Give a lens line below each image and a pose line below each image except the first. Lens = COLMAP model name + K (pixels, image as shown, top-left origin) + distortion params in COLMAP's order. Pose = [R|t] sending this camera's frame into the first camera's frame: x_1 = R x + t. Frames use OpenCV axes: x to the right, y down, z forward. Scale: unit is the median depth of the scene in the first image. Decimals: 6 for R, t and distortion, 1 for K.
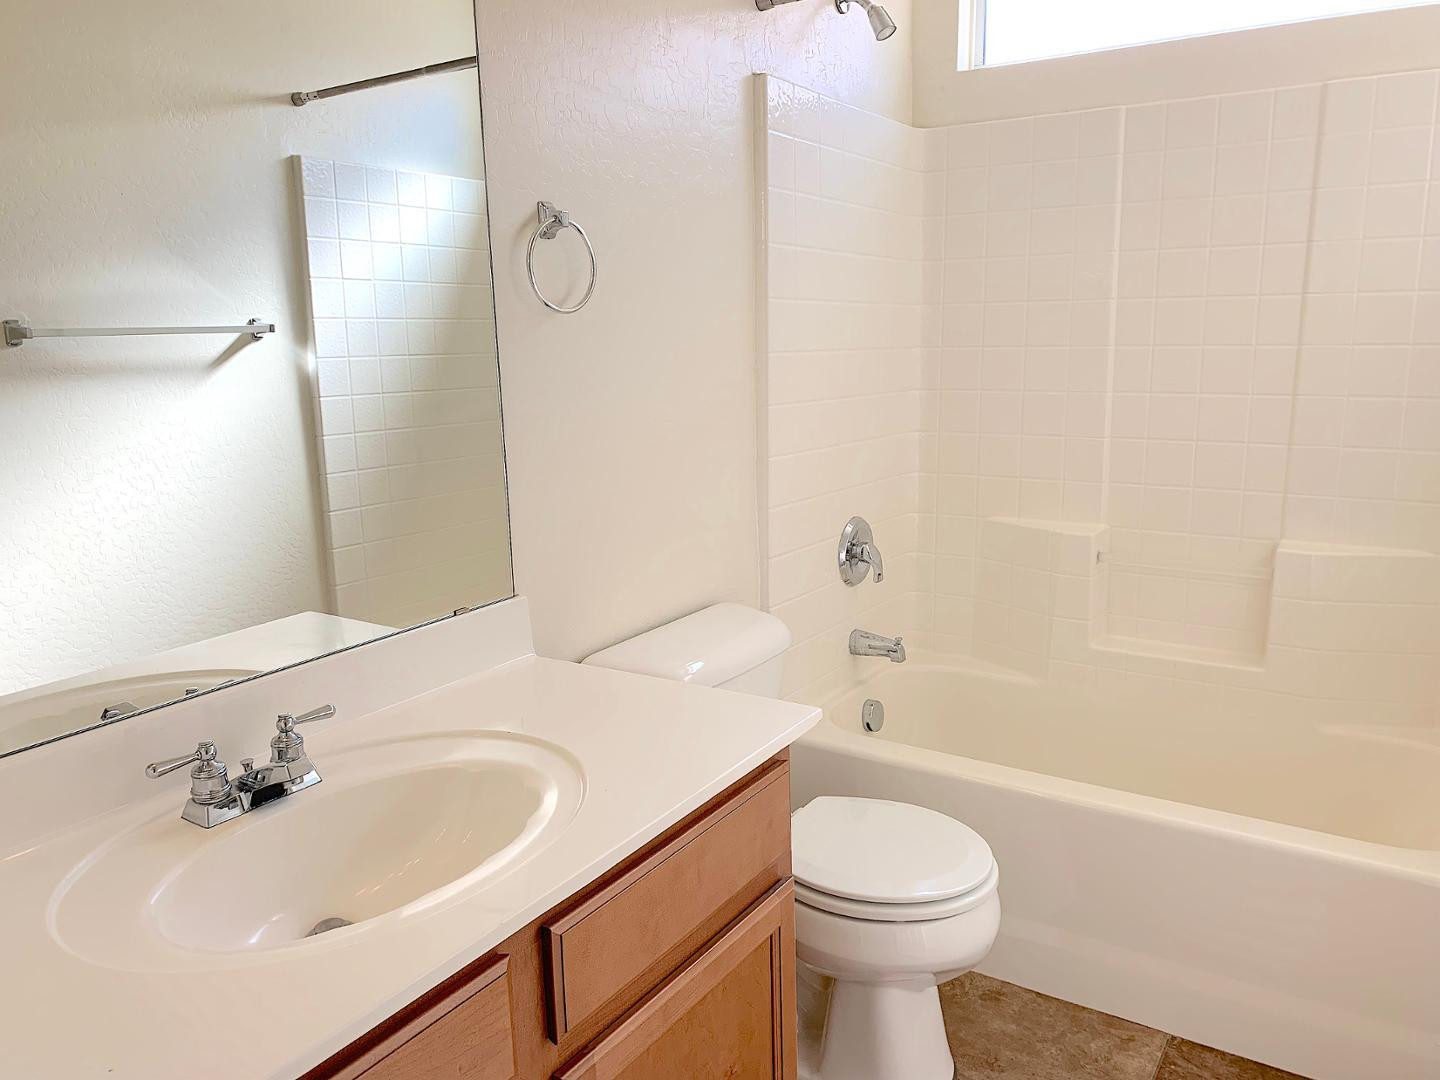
lens RADIAL K [[1103.6, 0, 690.4], [0, 1103.6, 537.7], [0, 0, 1]] dist [0.075267, -0.161859]
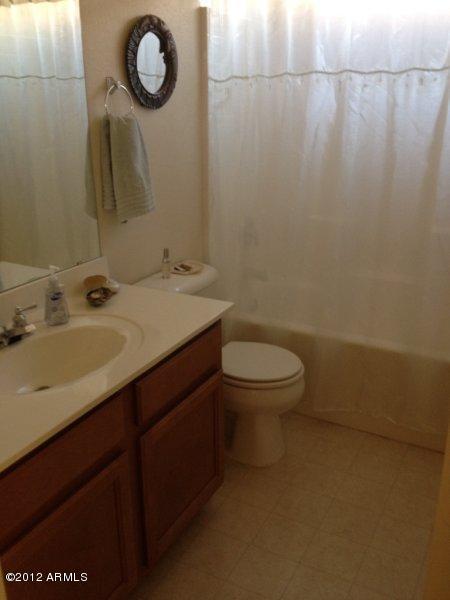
lens RADIAL K [[581.4, 0, 225.0], [0, 581.4, 300.0], [0, 0, 1]] dist [0.069698, -0.002173]
pose [[0.993246, -0.015276, 0.115016, -0.058470], [-0.001115, 0.989992, 0.141120, -0.040568], [-0.116020, -0.140296, 0.983289, -0.318342]]
